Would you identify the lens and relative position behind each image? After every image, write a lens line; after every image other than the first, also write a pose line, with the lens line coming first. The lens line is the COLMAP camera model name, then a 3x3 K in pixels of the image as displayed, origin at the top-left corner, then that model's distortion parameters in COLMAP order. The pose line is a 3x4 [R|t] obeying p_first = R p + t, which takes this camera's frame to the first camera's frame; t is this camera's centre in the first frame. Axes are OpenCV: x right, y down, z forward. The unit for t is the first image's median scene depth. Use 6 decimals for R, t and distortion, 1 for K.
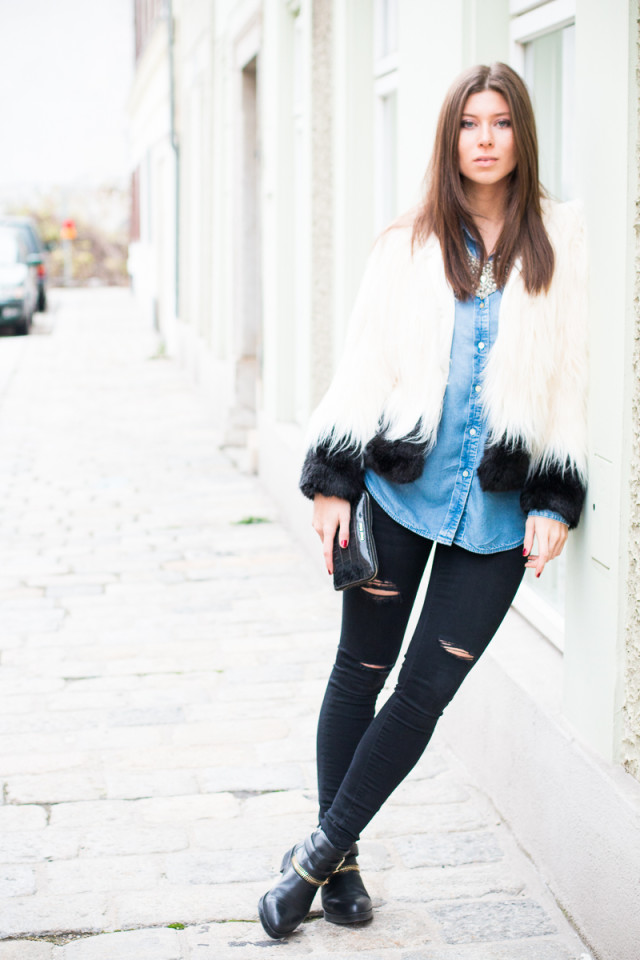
lens RADIAL K [[2076.7, 0, 316.4], [0, 2076.7, 477.1], [0, 0, 1]] dist [-0.026651, 0.000000]
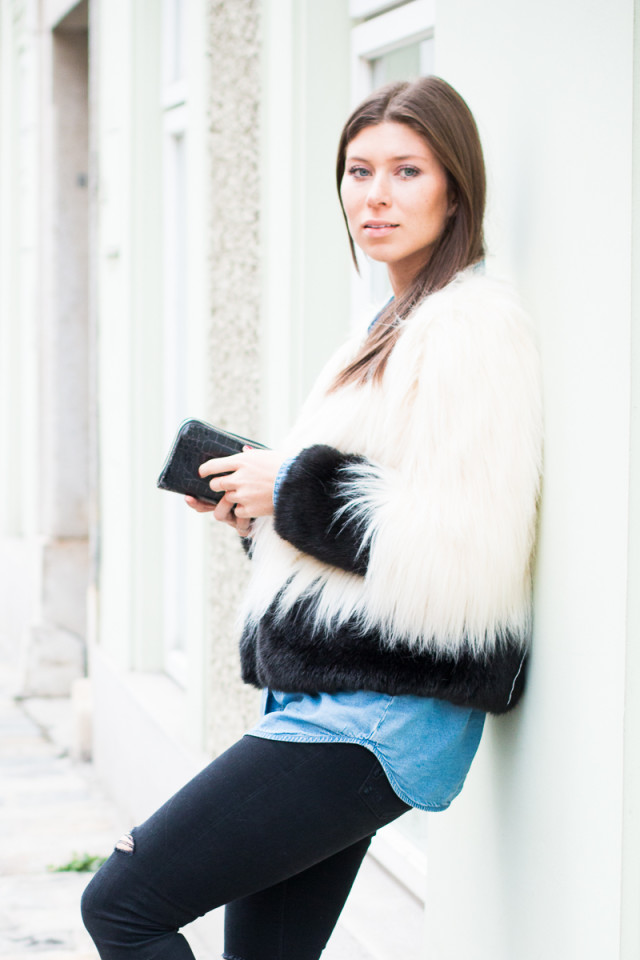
lens RADIAL K [[2076.7, 0, 320.6], [0, 2076.7, 481.4], [0, 0, 1]] dist [-0.026651, 0.000000]
pose [[0.990999, -0.007221, 0.133675, -0.040001], [0.010779, 0.999606, -0.025911, -0.058783], [-0.133435, 0.027118, 0.990686, 0.433918]]
